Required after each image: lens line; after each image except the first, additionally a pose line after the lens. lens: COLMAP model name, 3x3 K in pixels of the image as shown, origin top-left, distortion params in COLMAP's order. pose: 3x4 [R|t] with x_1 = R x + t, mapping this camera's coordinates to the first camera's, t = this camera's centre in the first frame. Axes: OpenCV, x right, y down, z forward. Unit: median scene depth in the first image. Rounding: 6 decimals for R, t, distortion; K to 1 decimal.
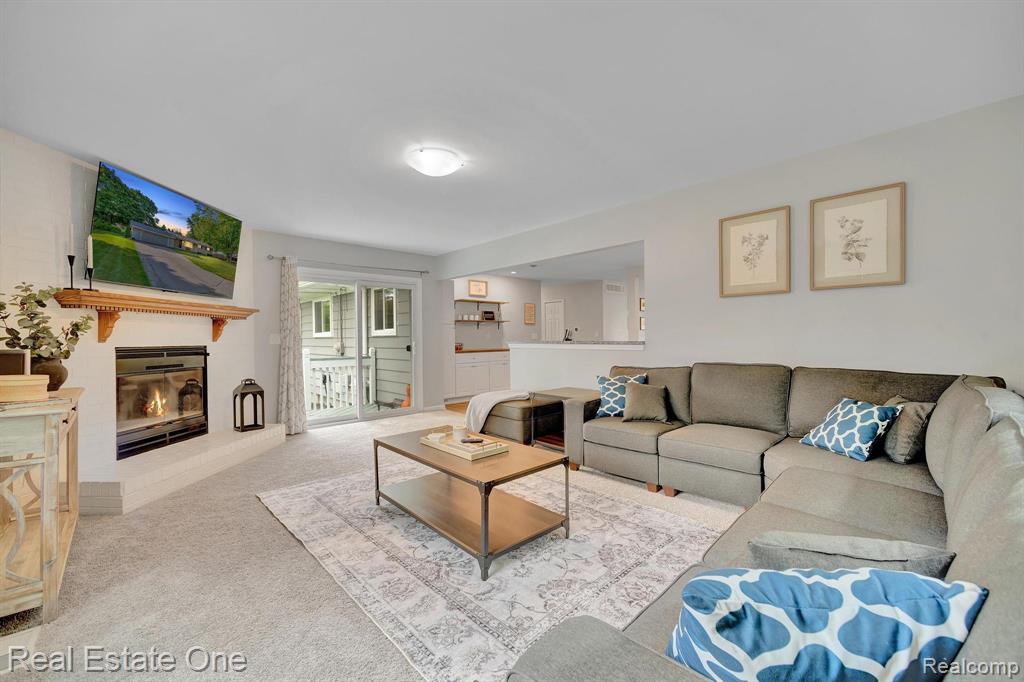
lens RADIAL K [[410.7, 0, 512.6], [0, 410.7, 339.2], [0, 0, 1]] dist [0.001821, -0.000148]
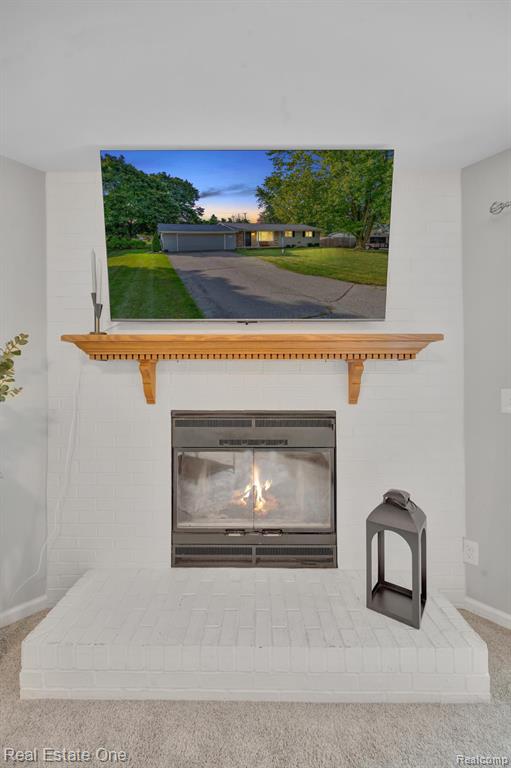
lens RADIAL K [[317.3, 0, 255.9], [0, 317.3, 378.8], [0, 0, 1]] dist [0.003082, 0.000161]
pose [[0.033903, 0.010389, -0.999371, -0.358240], [0.001900, 0.999943, 0.010460, -0.037817], [0.999423, -0.002254, 0.033881, 1.008965]]
